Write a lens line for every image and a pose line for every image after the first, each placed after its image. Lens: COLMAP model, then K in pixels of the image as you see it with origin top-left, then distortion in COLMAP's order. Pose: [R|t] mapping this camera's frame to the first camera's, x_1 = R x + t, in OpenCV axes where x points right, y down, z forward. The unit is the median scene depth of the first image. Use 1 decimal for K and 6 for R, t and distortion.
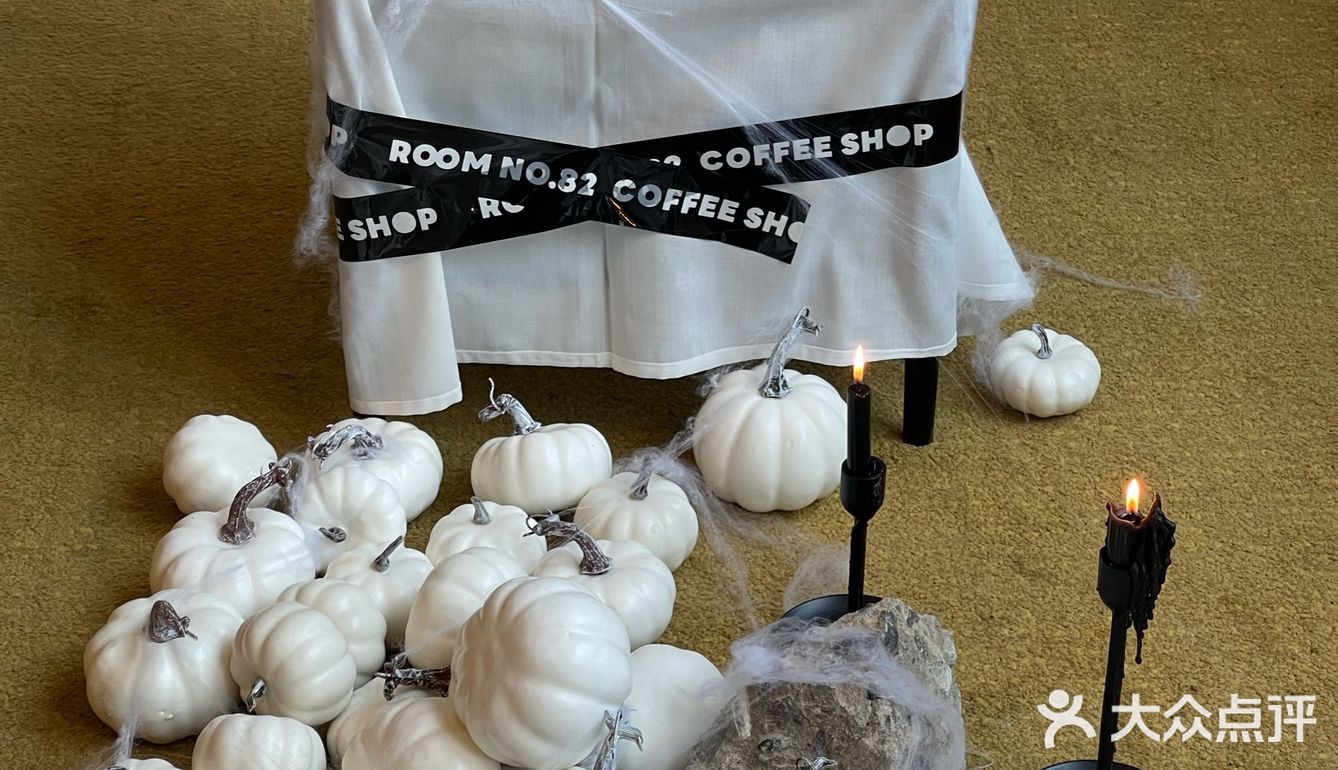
lens RADIAL K [[3076.3, 0, 670.0], [0, 3076.3, 458.9], [0, 0, 1]] dist [0.040769, 1.024423]
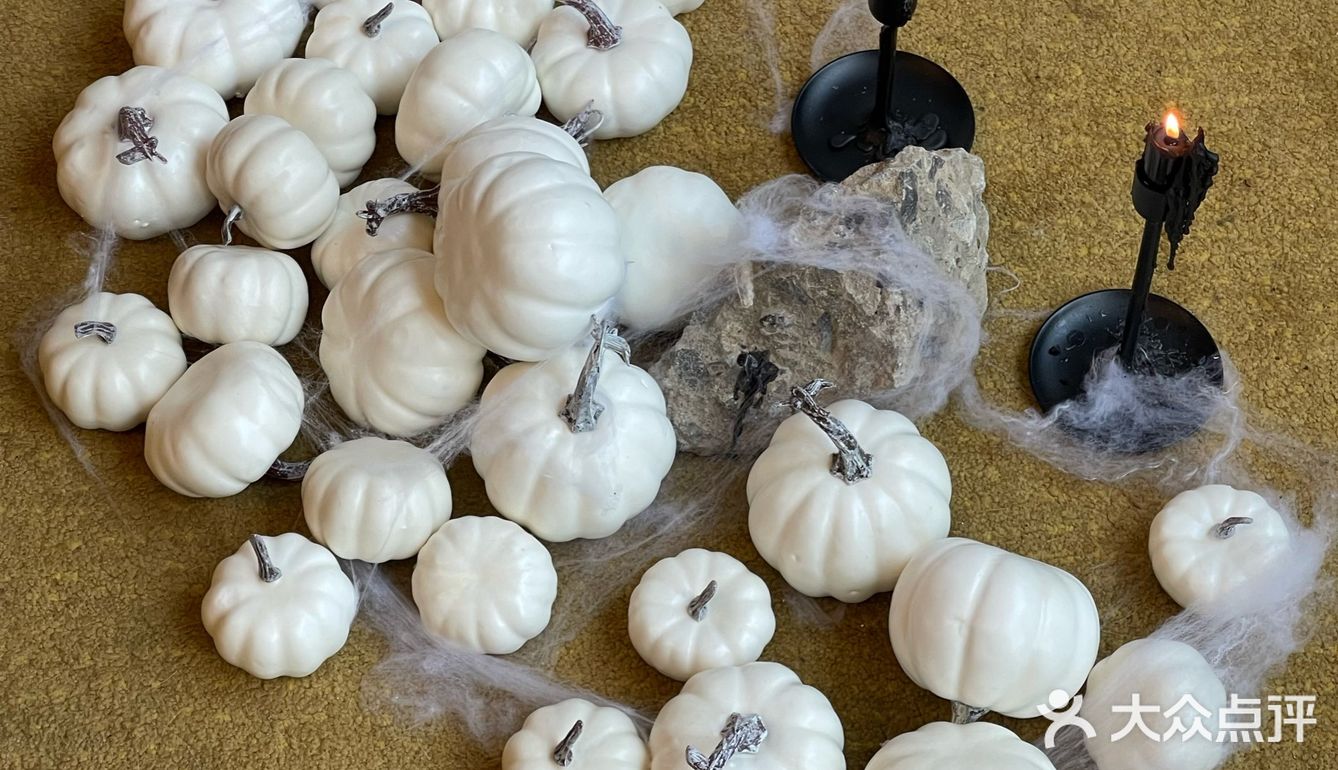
lens RADIAL K [[3076.3, 0, 670.0], [0, 3076.3, 458.9], [0, 0, 1]] dist [0.040769, 1.024423]
pose [[0.998816, 0.030035, -0.038272, 0.037016], [-0.011892, 0.913537, 0.406581, -0.240755], [0.047174, -0.405644, 0.912813, 0.119472]]
